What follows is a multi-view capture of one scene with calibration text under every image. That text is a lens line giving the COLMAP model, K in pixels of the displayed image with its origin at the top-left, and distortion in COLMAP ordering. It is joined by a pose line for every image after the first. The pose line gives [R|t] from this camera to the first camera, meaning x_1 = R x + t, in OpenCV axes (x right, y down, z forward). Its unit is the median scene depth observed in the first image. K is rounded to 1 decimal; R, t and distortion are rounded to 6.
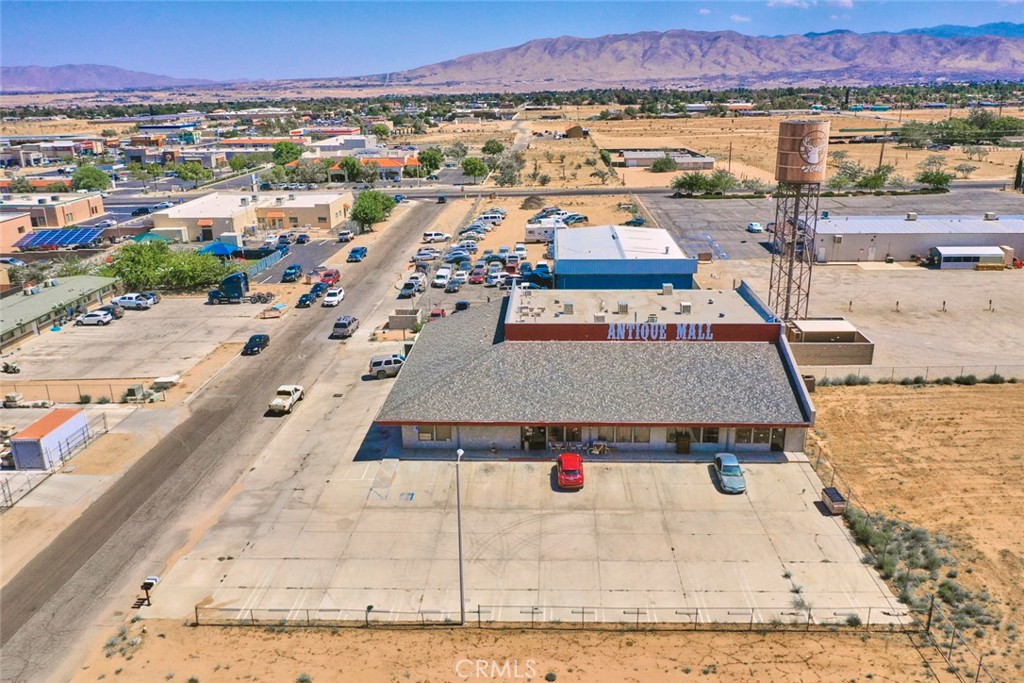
lens RADIAL K [[792.4, 0, 512.0], [0, 792.4, 341.5], [0, 0, 1]] dist [-0.007934, -0.000802]
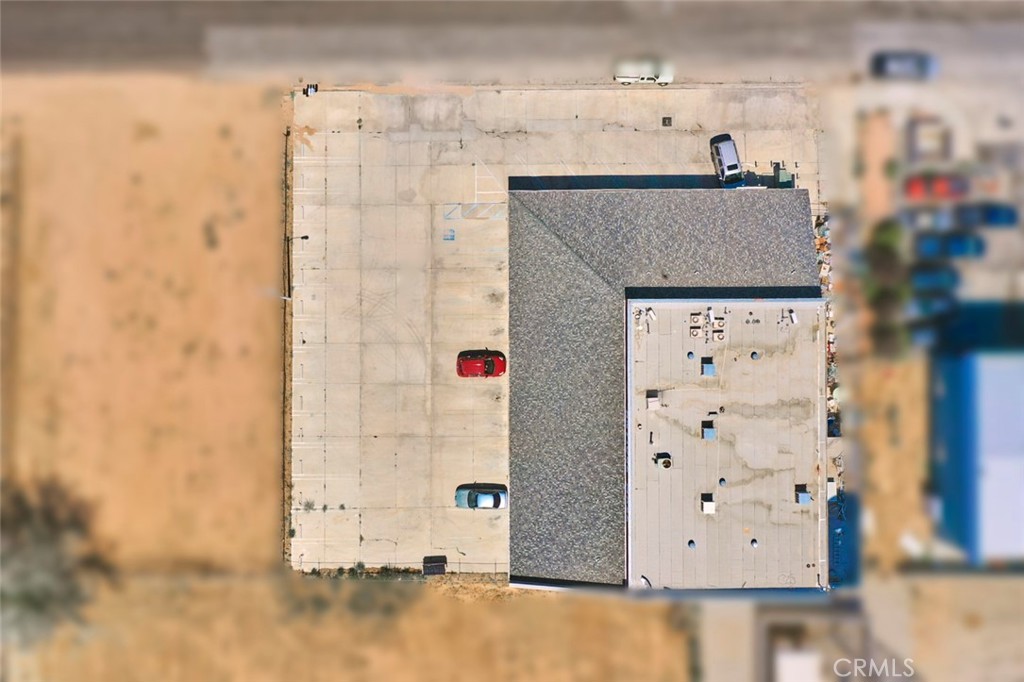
lens RADIAL K [[792.4, 0, 512.0], [0, 792.4, 341.0], [0, 0, 1]] dist [-0.007934, -0.000802]
pose [[0.051233, 0.998685, -0.002096, 0.043374], [-0.296897, 0.017235, 0.954754, -1.072433], [0.953534, -0.048293, 0.297390, 0.750894]]
